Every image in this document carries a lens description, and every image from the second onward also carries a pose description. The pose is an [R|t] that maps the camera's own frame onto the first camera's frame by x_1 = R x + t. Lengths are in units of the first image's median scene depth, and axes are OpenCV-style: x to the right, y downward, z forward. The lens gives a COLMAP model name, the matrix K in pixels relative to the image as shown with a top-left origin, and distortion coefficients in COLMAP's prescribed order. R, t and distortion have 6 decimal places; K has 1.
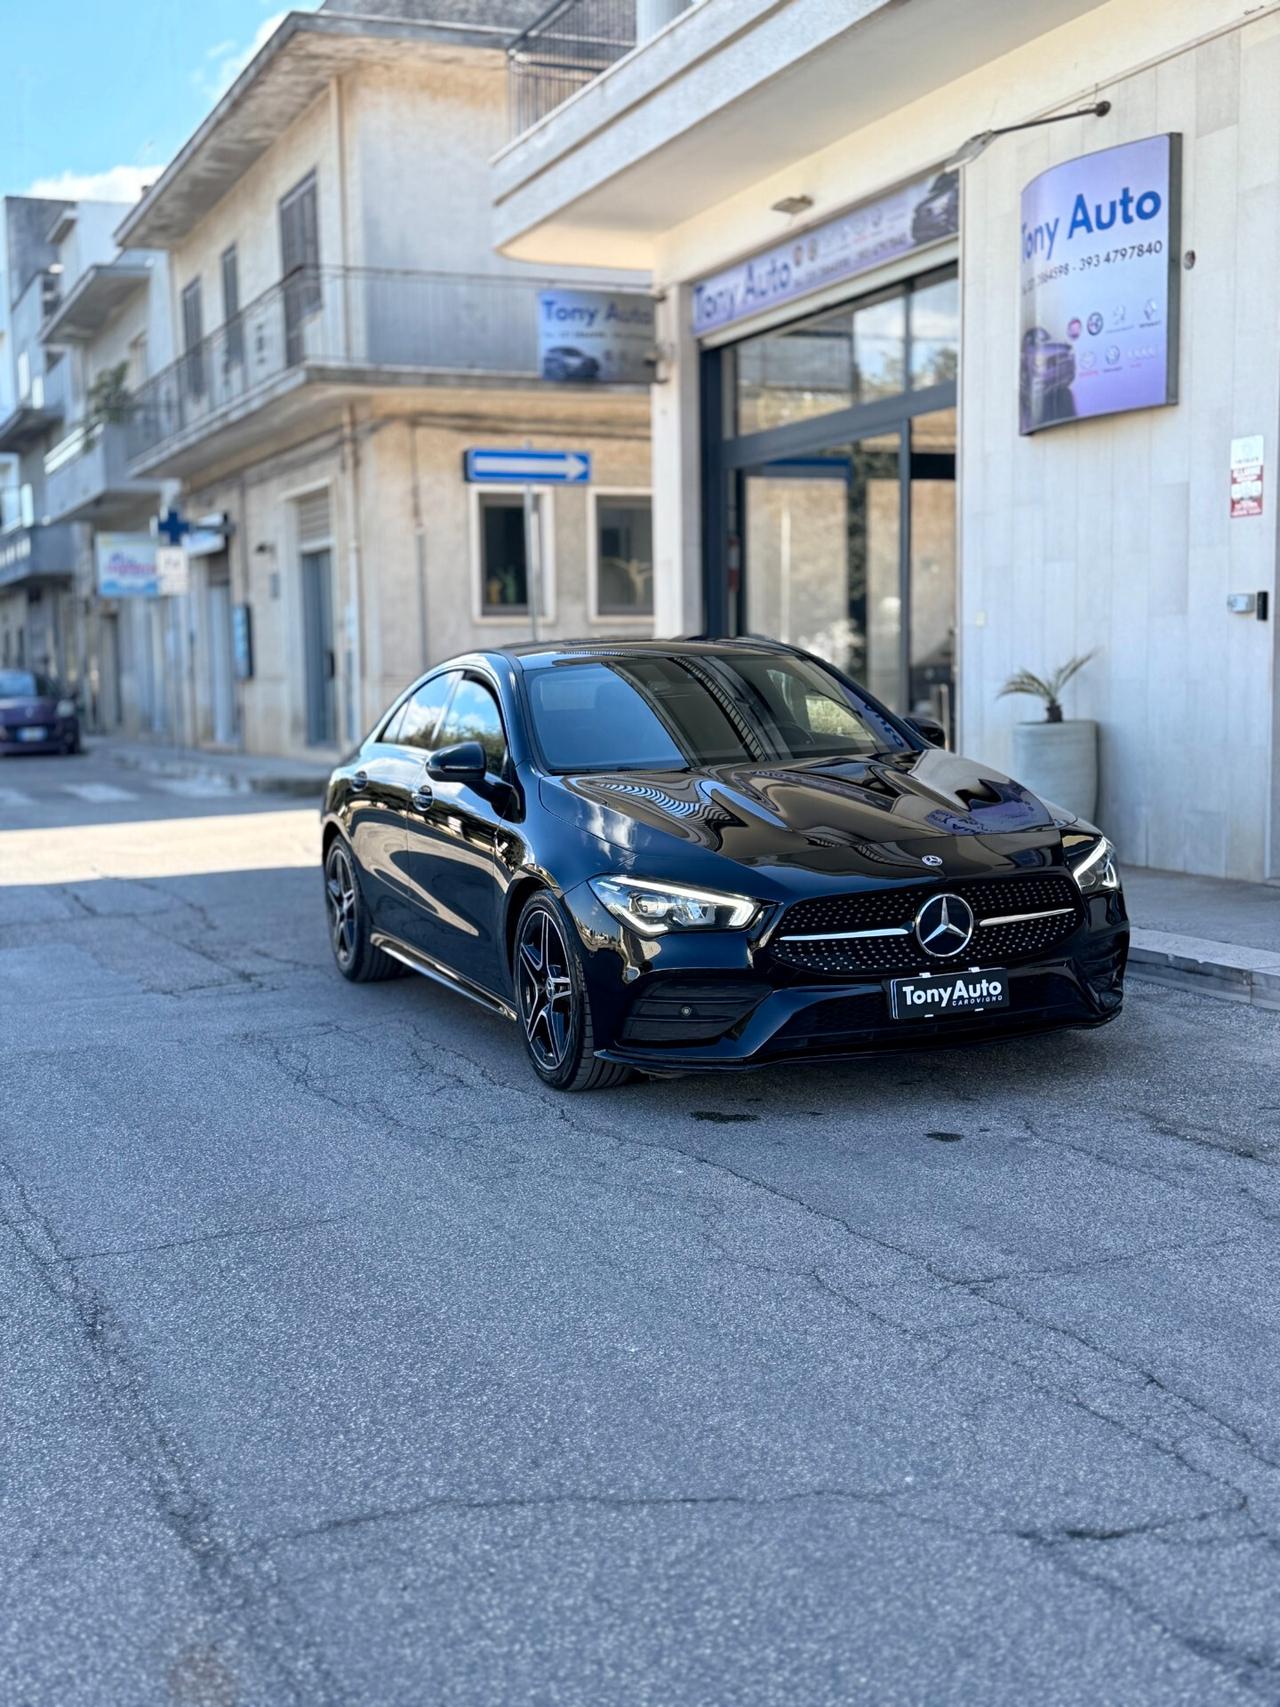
lens RADIAL K [[2121.0, 0, 642.1], [0, 2121.0, 885.7], [0, 0, 1]] dist [0.205878, -0.488163]
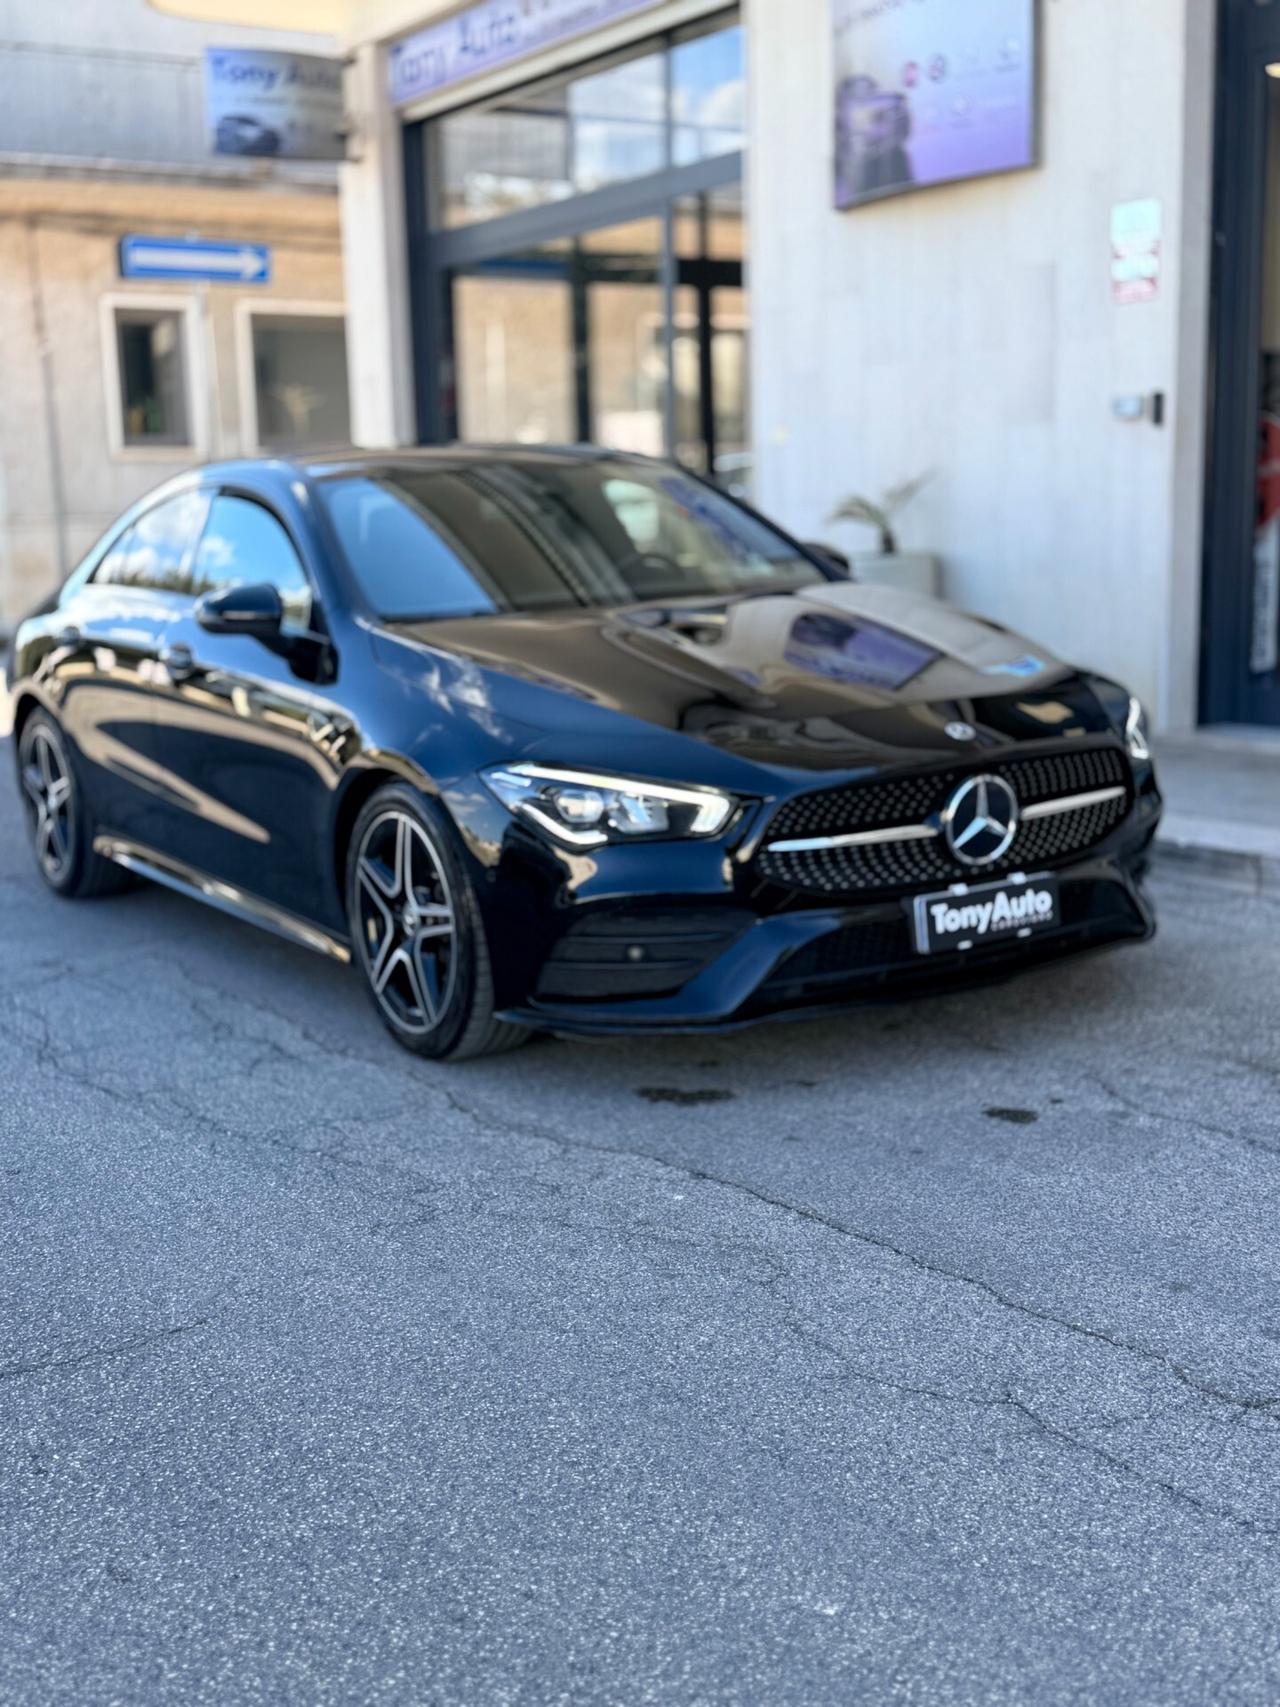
lens RADIAL K [[2119.1, 0, 634.1], [0, 2119.1, 881.5], [0, 0, 1]] dist [0.206810, -0.492088]
pose [[0.984628, -0.038326, 0.170405, -0.096358], [0.026908, 0.997266, 0.068819, -0.013274], [-0.172577, -0.063176, 0.982968, 0.293141]]
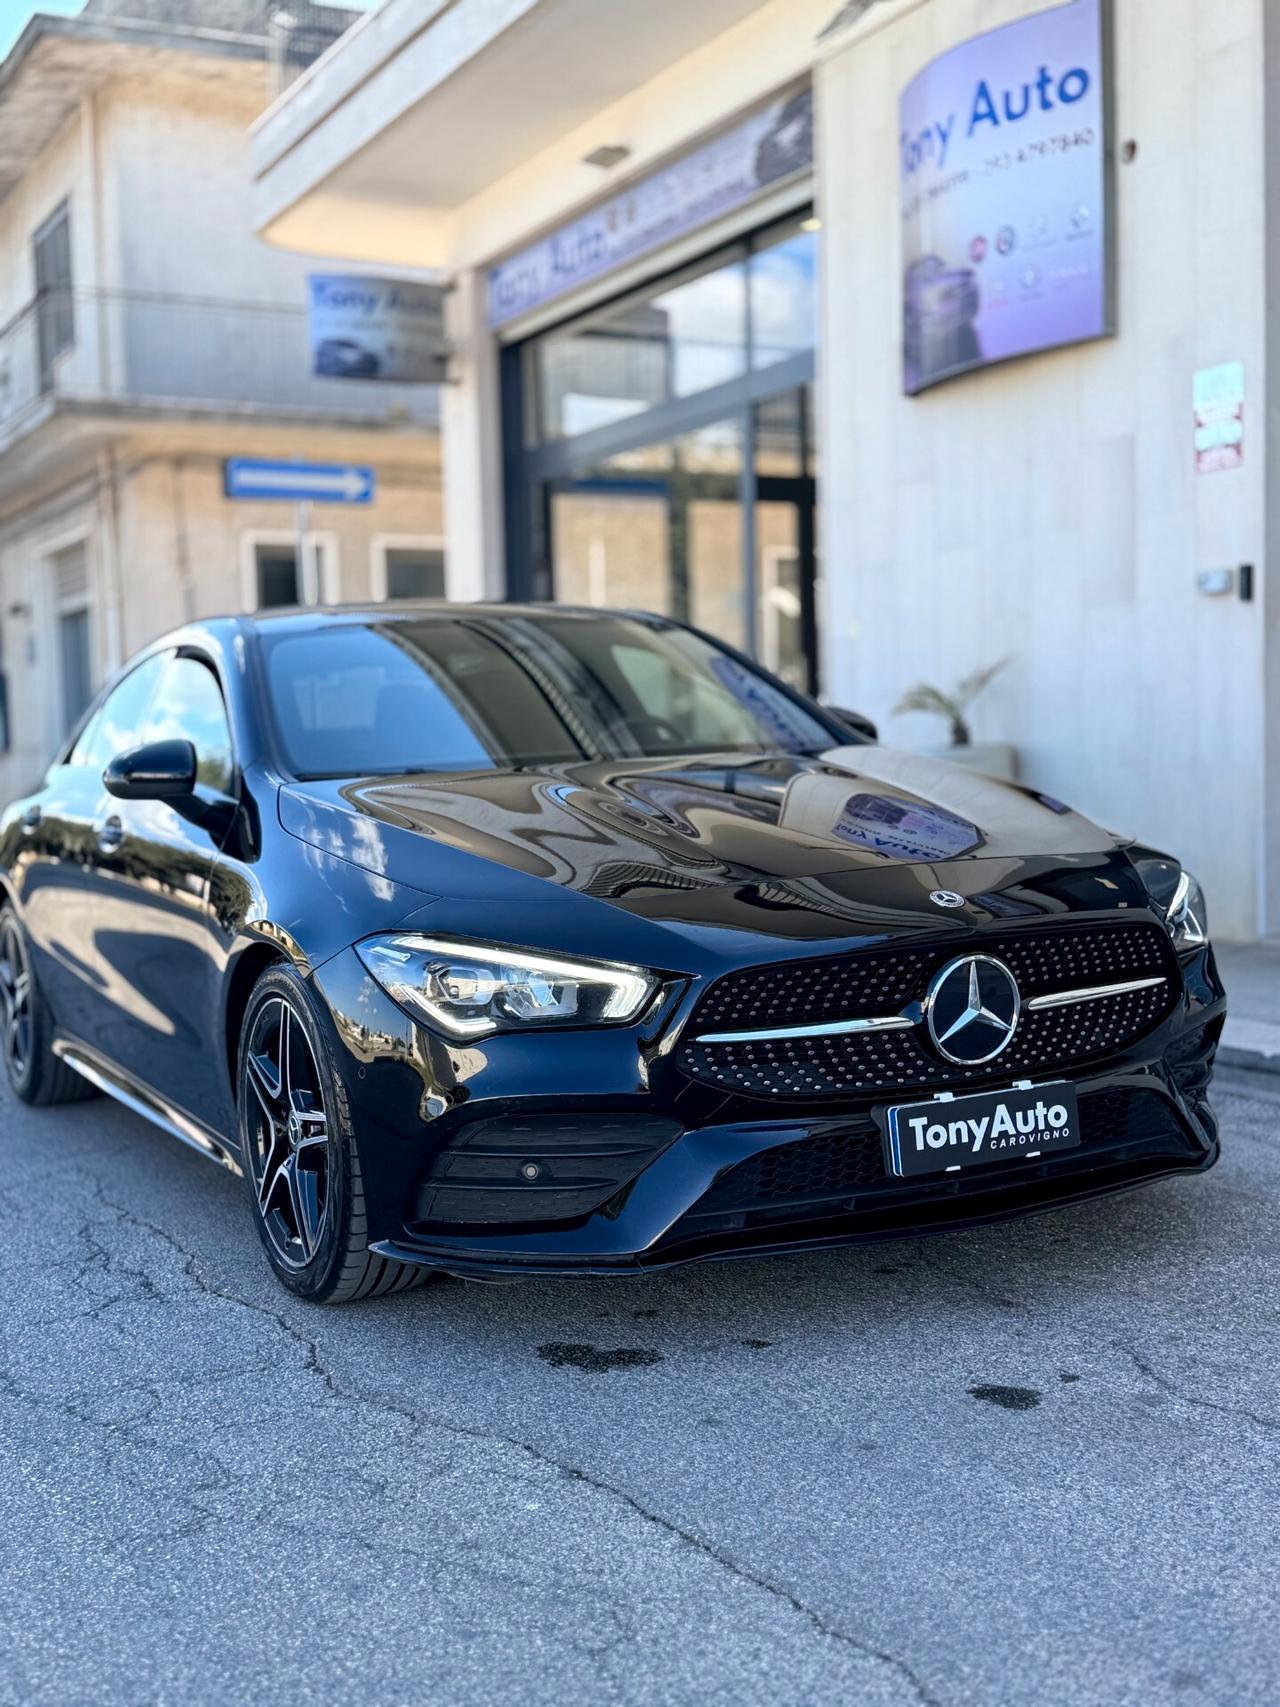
lens RADIAL K [[2029.4, 0, 634.5], [0, 2029.4, 875.2], [0, 0, 1]] dist [0.225460, -0.576519]
pose [[0.995253, -0.014518, 0.096234, -0.002751], [0.018906, 0.998815, -0.044851, 0.005073], [-0.095469, 0.046457, 0.994348, 0.438667]]
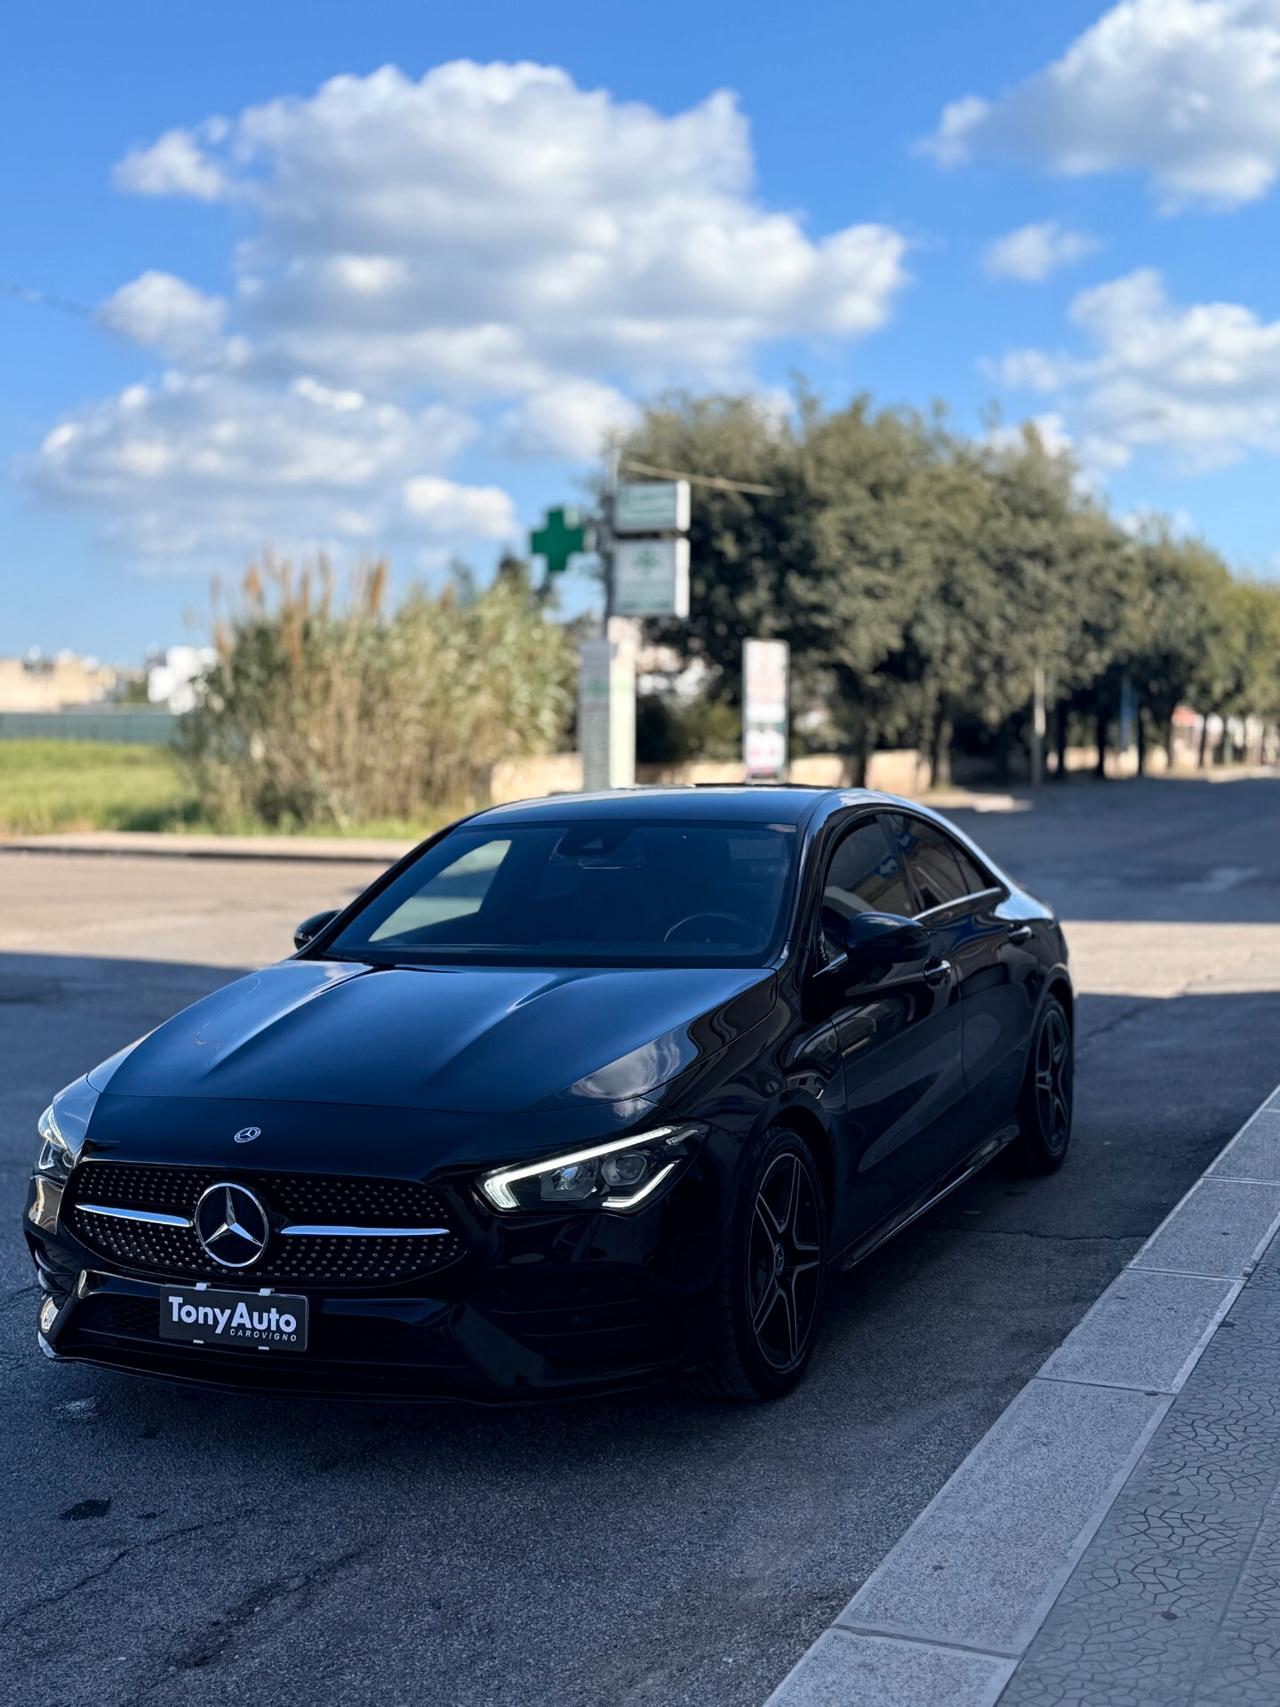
lens RADIAL K [[2117.9, 0, 634.8], [0, 2117.9, 868.2], [0, 0, 1]] dist [0.224273, -0.572241]
pose [[0.685304, 0.070299, -0.724856, 0.747647], [-0.085447, 0.996217, 0.015831, -0.125162], [0.723227, 0.051087, 0.688719, 0.559458]]
